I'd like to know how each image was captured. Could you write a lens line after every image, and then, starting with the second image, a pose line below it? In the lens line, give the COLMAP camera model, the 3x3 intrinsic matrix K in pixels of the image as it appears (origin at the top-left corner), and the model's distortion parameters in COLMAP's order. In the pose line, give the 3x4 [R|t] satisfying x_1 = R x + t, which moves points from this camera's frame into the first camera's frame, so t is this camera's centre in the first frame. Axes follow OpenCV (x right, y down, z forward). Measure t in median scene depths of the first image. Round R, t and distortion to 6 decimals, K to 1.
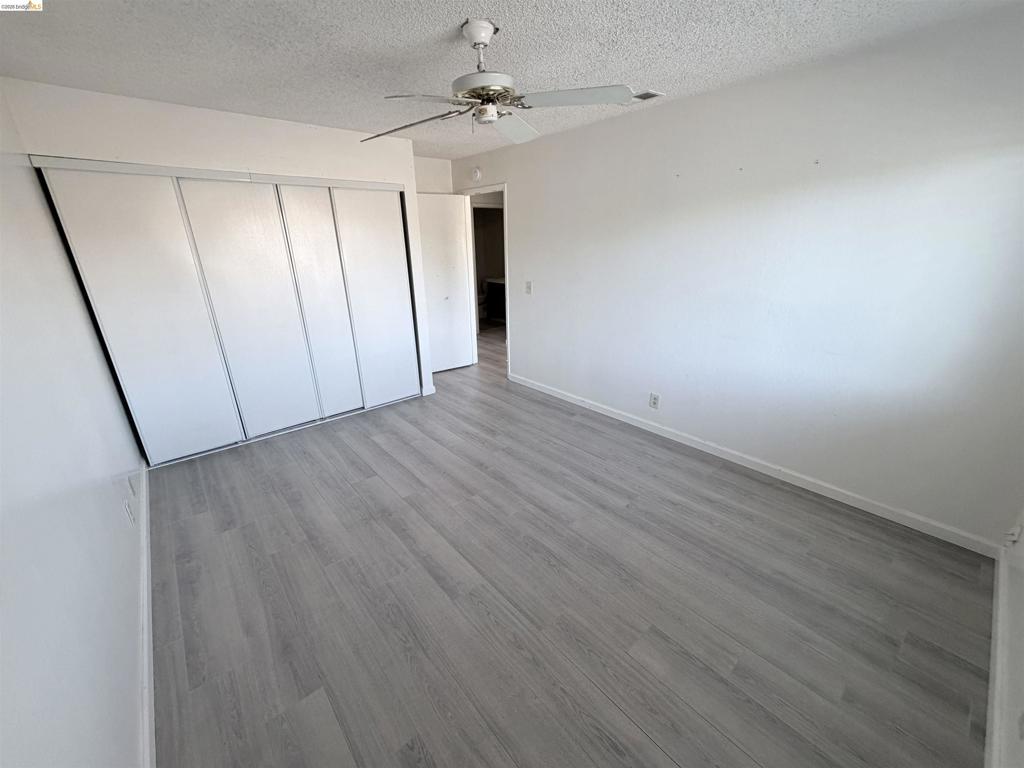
lens RADIAL K [[408.8, 0, 515.1], [0, 408.8, 384.7], [0, 0, 1]] dist [0.004166, 0.000429]
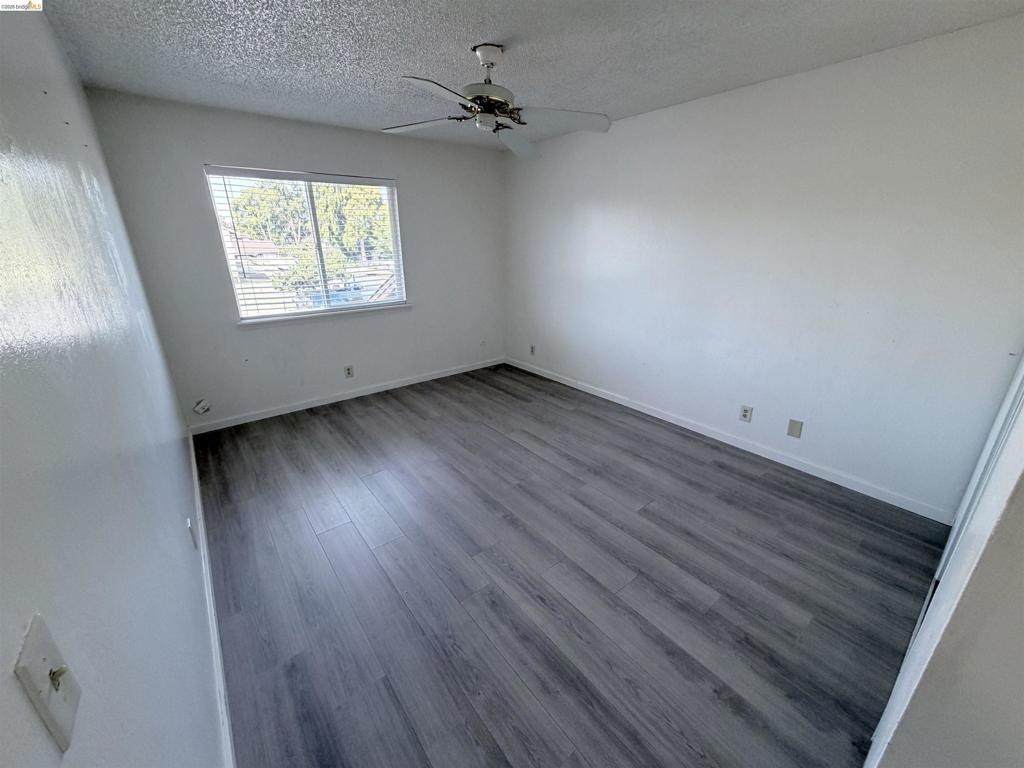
lens RADIAL K [[408.8, 0, 512.5], [0, 408.8, 384.9], [0, 0, 1]] dist [0.004166, 0.000429]
pose [[-0.998717, 0.003880, 0.050492, -0.148377], [0.035248, 0.769140, 0.638108, -0.595124], [-0.036359, 0.639069, -0.768290, 1.708510]]
